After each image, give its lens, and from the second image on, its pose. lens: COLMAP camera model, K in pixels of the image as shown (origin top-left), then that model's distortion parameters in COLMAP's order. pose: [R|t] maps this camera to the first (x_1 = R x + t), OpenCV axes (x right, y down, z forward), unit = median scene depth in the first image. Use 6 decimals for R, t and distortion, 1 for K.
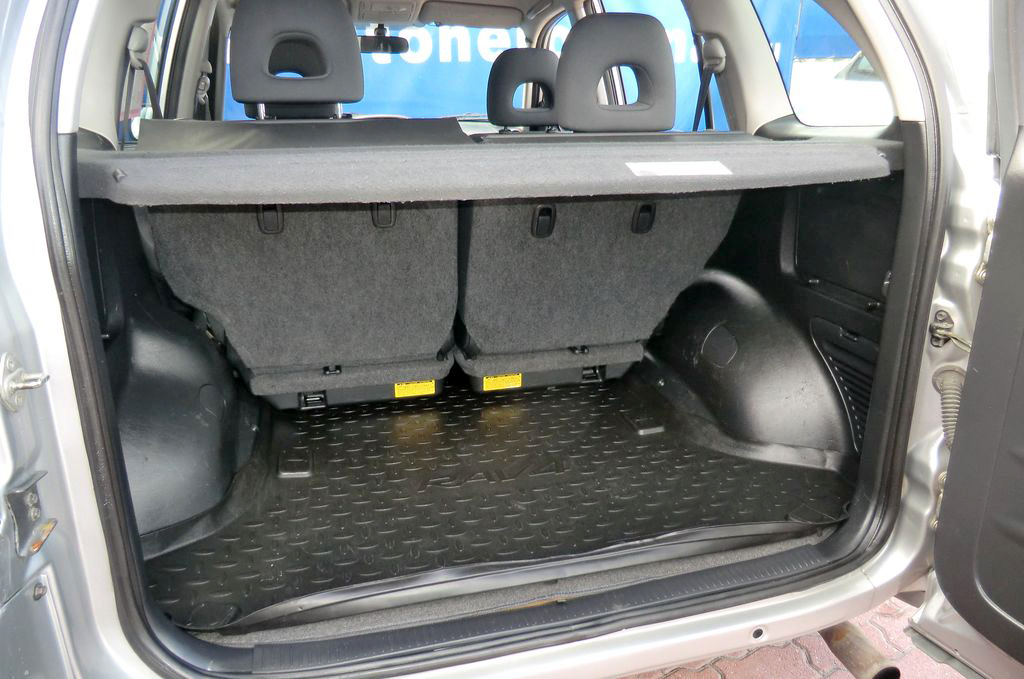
lens RADIAL K [[737.4, 0, 512.6], [0, 737.4, 332.1], [0, 0, 1]] dist [-0.050453, 0.085870]
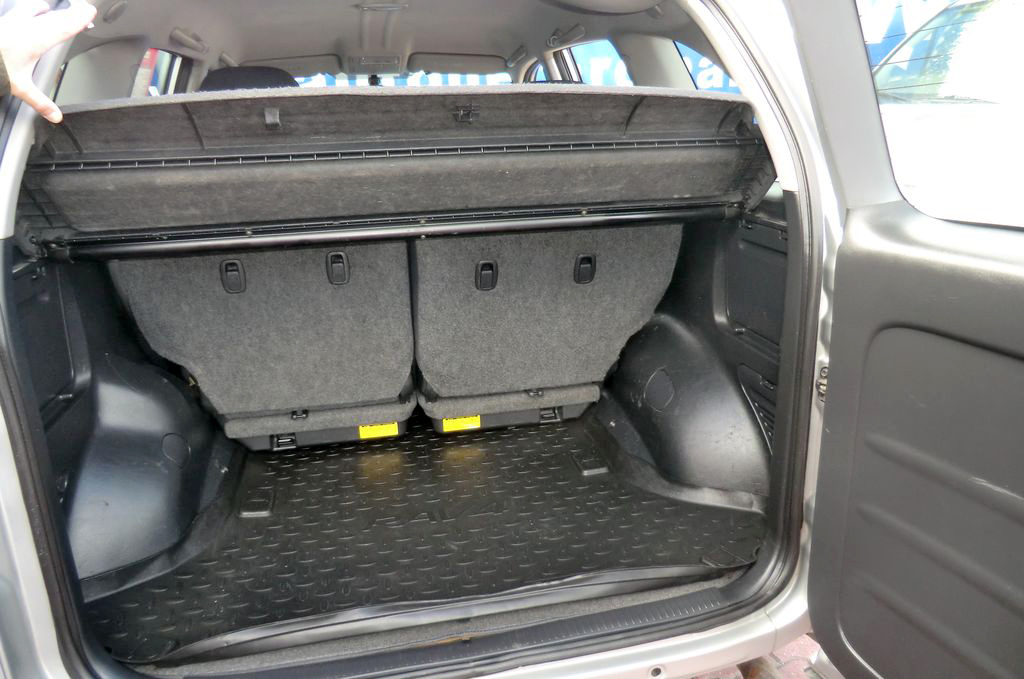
lens RADIAL K [[737.4, 0, 518.3], [0, 737.4, 338.2], [0, 0, 1]] dist [-0.050453, 0.085870]
pose [[0.997669, -0.012000, -0.067178, 0.168224], [0.011362, 0.999887, -0.009864, -0.051810], [0.067289, 0.009078, 0.997692, -0.063202]]
